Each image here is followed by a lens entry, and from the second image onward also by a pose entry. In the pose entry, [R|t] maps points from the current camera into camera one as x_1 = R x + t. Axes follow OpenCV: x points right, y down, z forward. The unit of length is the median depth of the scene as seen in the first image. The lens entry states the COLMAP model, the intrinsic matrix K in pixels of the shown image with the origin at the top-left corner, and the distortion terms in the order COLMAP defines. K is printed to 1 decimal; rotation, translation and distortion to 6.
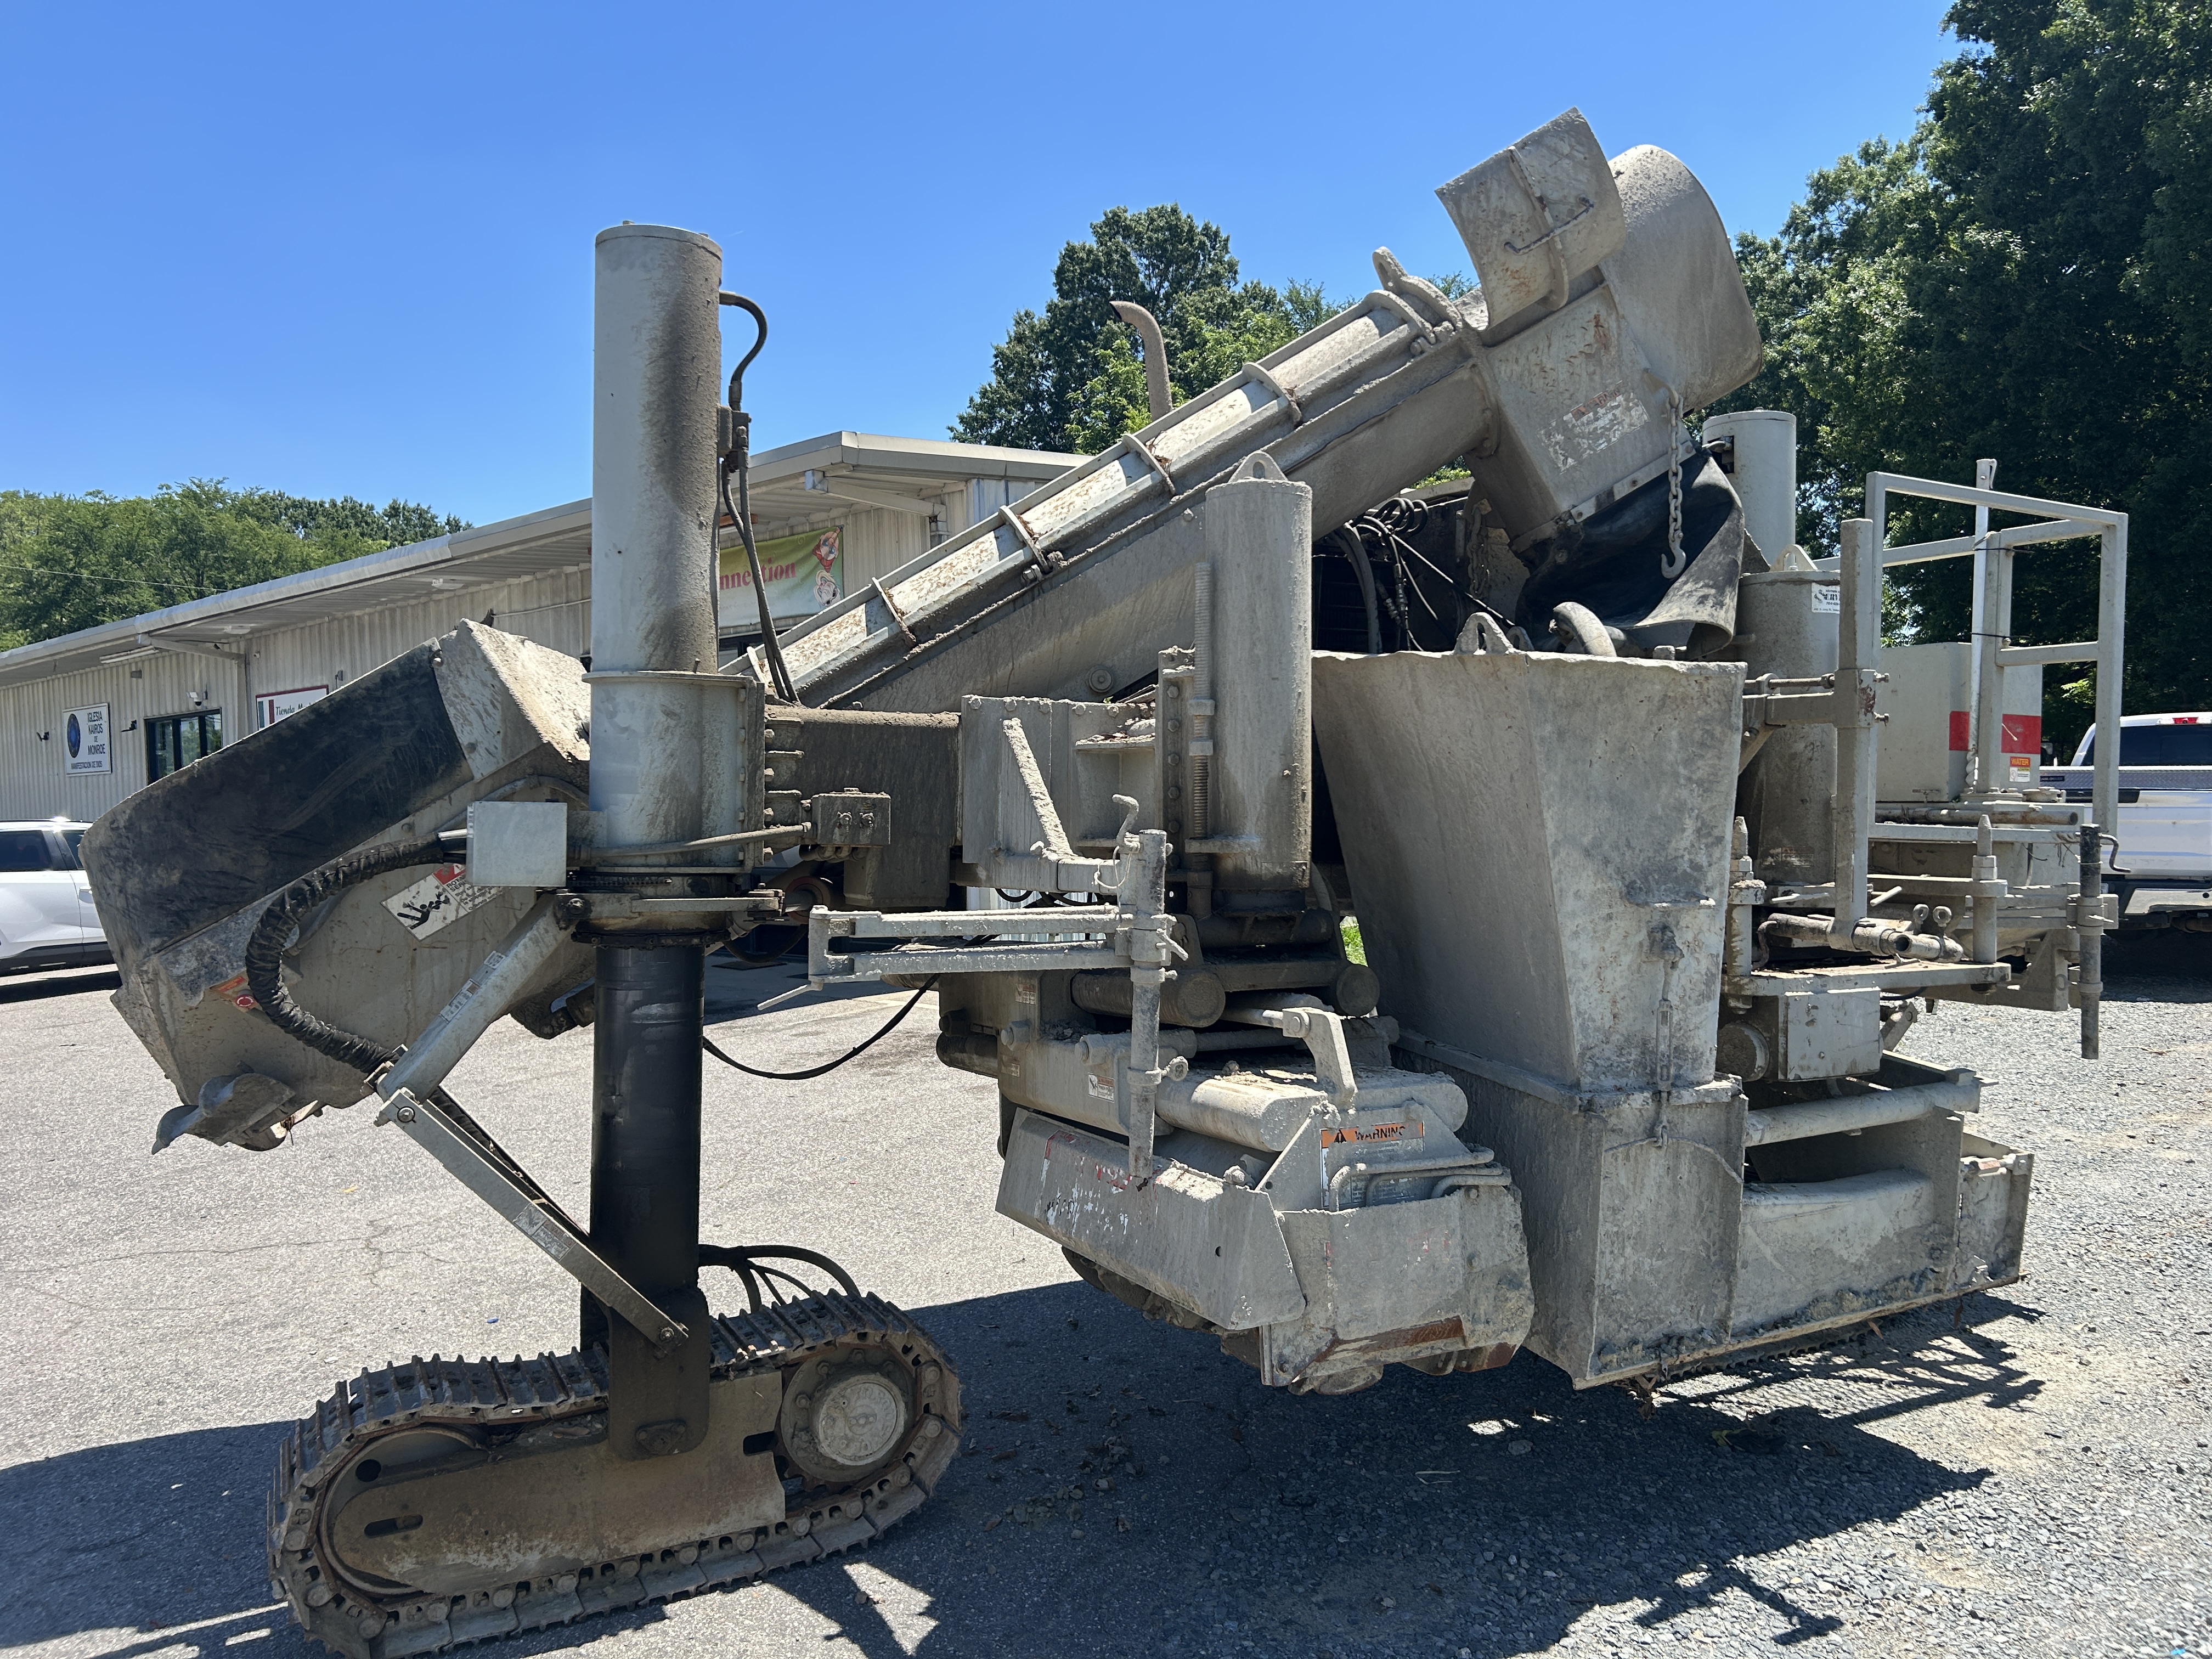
lens RADIAL K [[1668.4, 0, 1114.8], [0, 1668.4, 846.4], [0, 0, 1]] dist [0.042201, -0.046017]
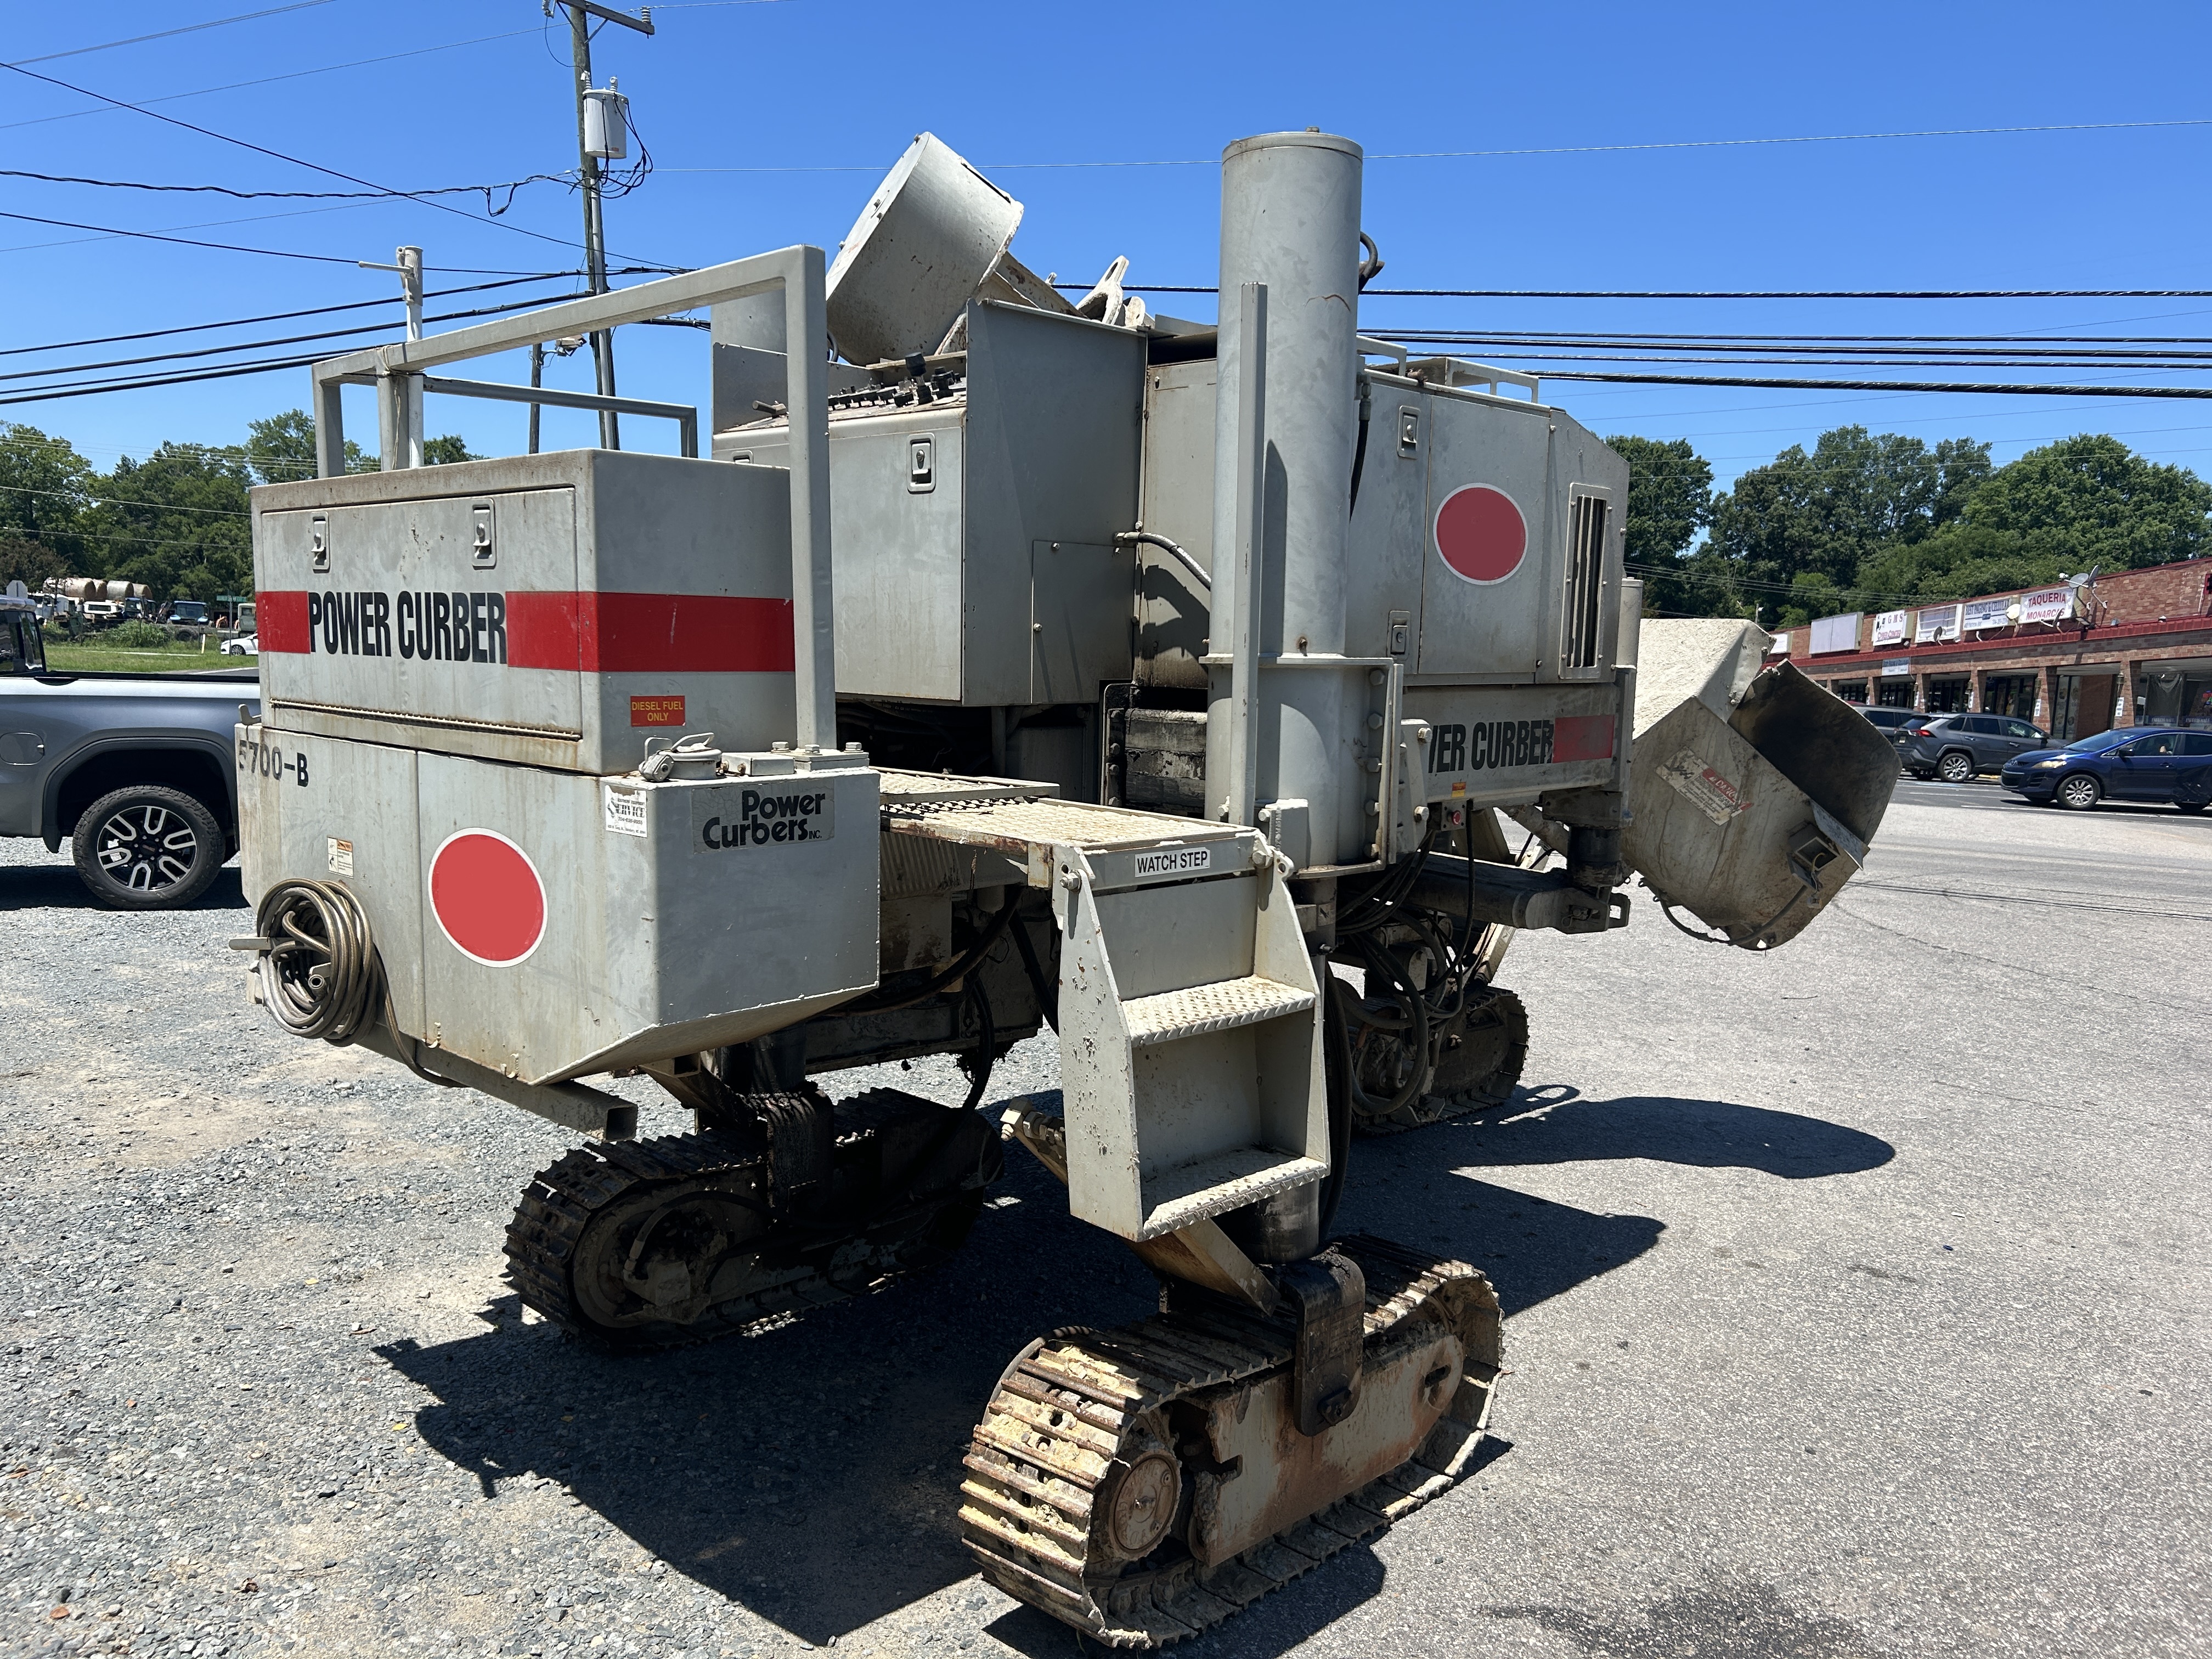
lens RADIAL K [[1668.4, 0, 1090.1], [0, 1668.4, 845.7], [0, 0, 1]] dist [0.042201, -0.046017]
pose [[-0.942775, 0.011712, -0.333224, 0.692179], [-0.037555, 0.989294, 0.141024, -0.127708], [0.331308, 0.145468, -0.932241, 2.566267]]
